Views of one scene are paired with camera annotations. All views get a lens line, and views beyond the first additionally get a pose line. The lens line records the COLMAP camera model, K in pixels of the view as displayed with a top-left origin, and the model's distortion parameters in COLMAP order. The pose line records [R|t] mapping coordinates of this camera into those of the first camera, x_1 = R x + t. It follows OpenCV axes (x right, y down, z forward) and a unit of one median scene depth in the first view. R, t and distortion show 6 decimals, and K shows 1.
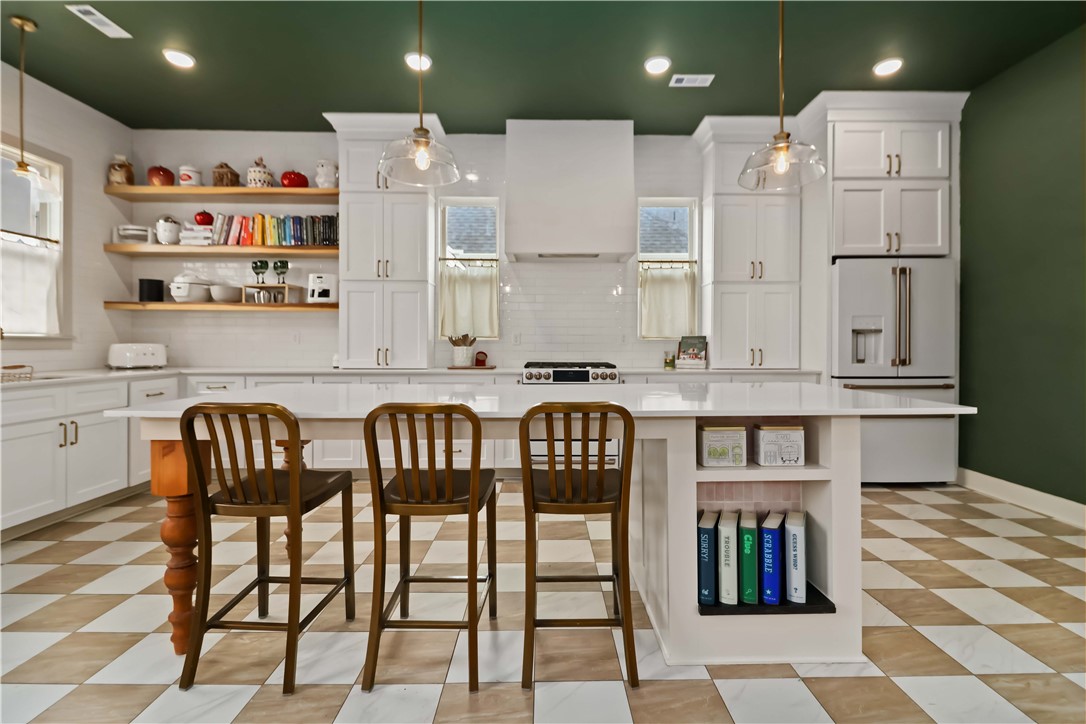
lens RADIAL K [[497.2, 0, 561.1], [0, 497.2, 350.1], [0, 0, 1]] dist [0.003555, -0.007240]
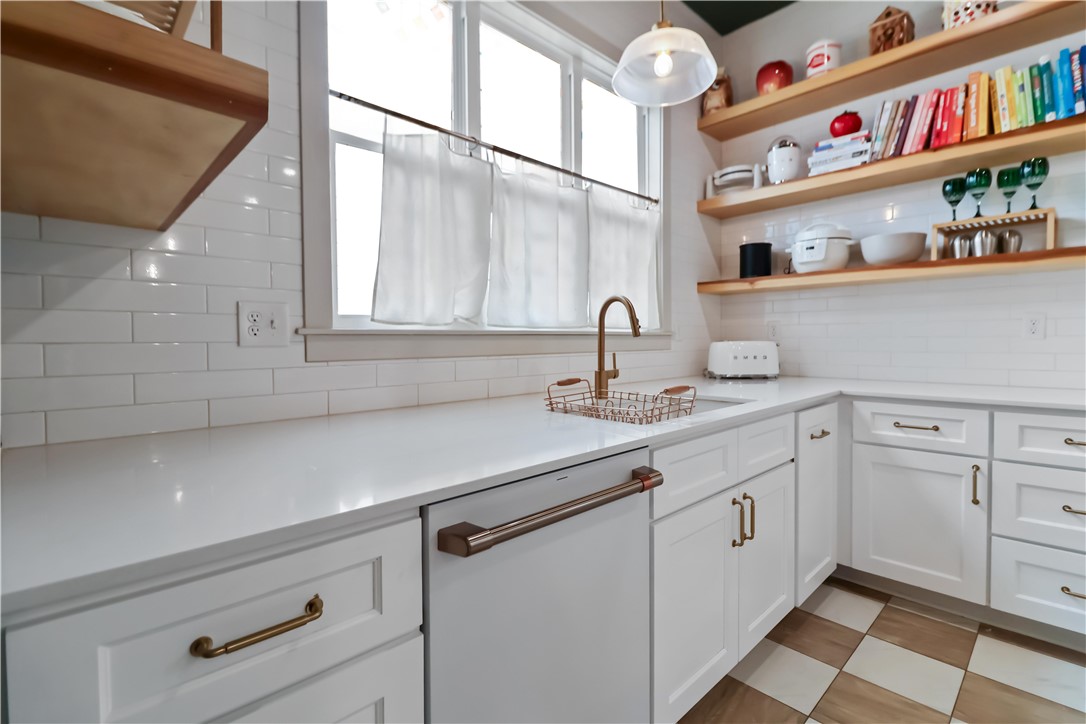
lens RADIAL K [[497.2, 0, 561.1], [0, 497.2, 350.1], [0, 0, 1]] dist [0.003555, -0.007240]
pose [[0.684320, 0.005129, -0.729164, -0.530747], [0.005987, 0.999902, 0.012653, -0.010814], [0.729157, -0.013024, 0.684222, 0.362885]]
